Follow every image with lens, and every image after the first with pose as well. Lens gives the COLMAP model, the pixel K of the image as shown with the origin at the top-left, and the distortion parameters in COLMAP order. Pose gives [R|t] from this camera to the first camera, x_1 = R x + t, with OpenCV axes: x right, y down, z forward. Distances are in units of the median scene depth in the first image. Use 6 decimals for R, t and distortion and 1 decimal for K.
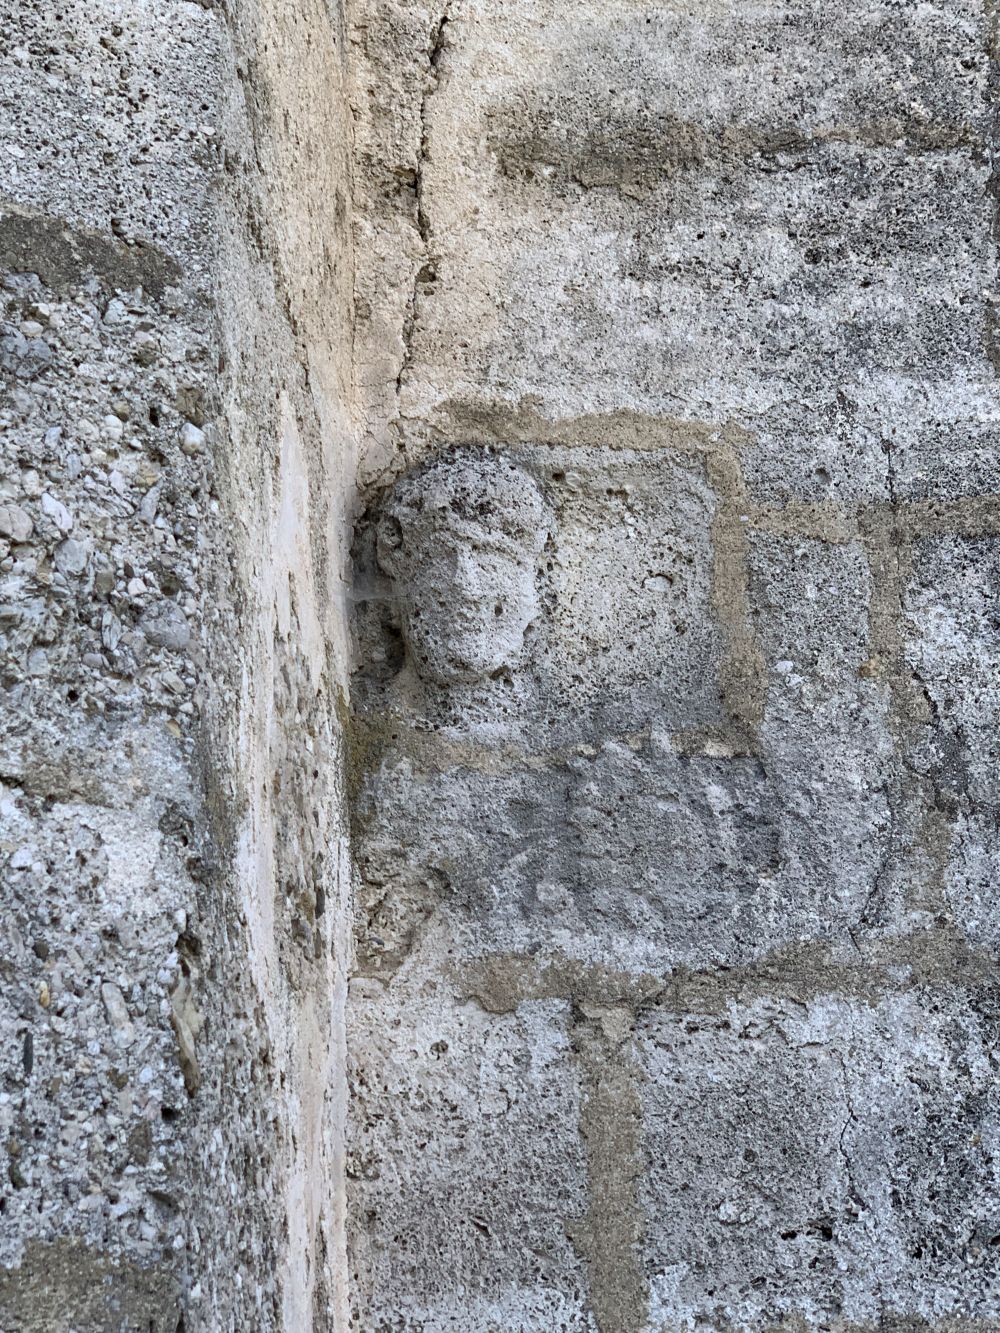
lens RADIAL K [[2559.3, 0, 502.0], [0, 2559.3, 659.1], [0, 0, 1]] dist [0.101505, 0.000000]
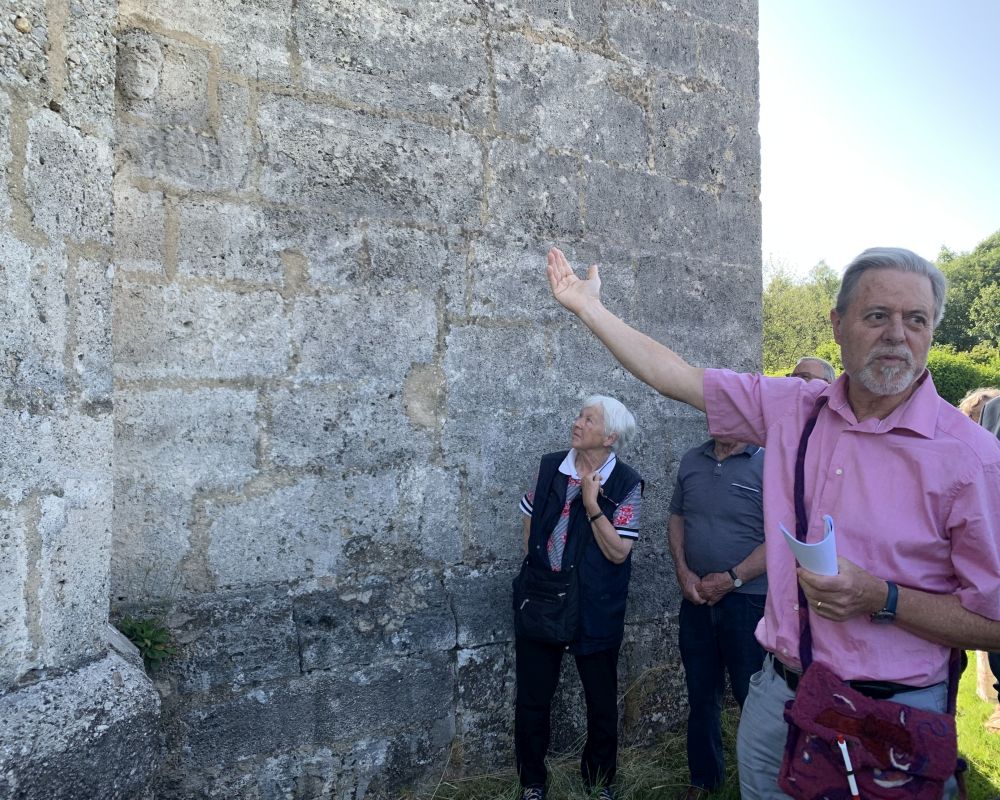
lens RADIAL K [[834.4, 0, 498.9], [0, 834.4, 399.0], [0, 0, 1]] dist [-0.065480, -0.001897]
pose [[0.820625, 0.051654, 0.569127, -0.250199], [-0.257865, 0.922223, 0.288116, -0.071744], [-0.509980, -0.383194, 0.770119, -0.365218]]
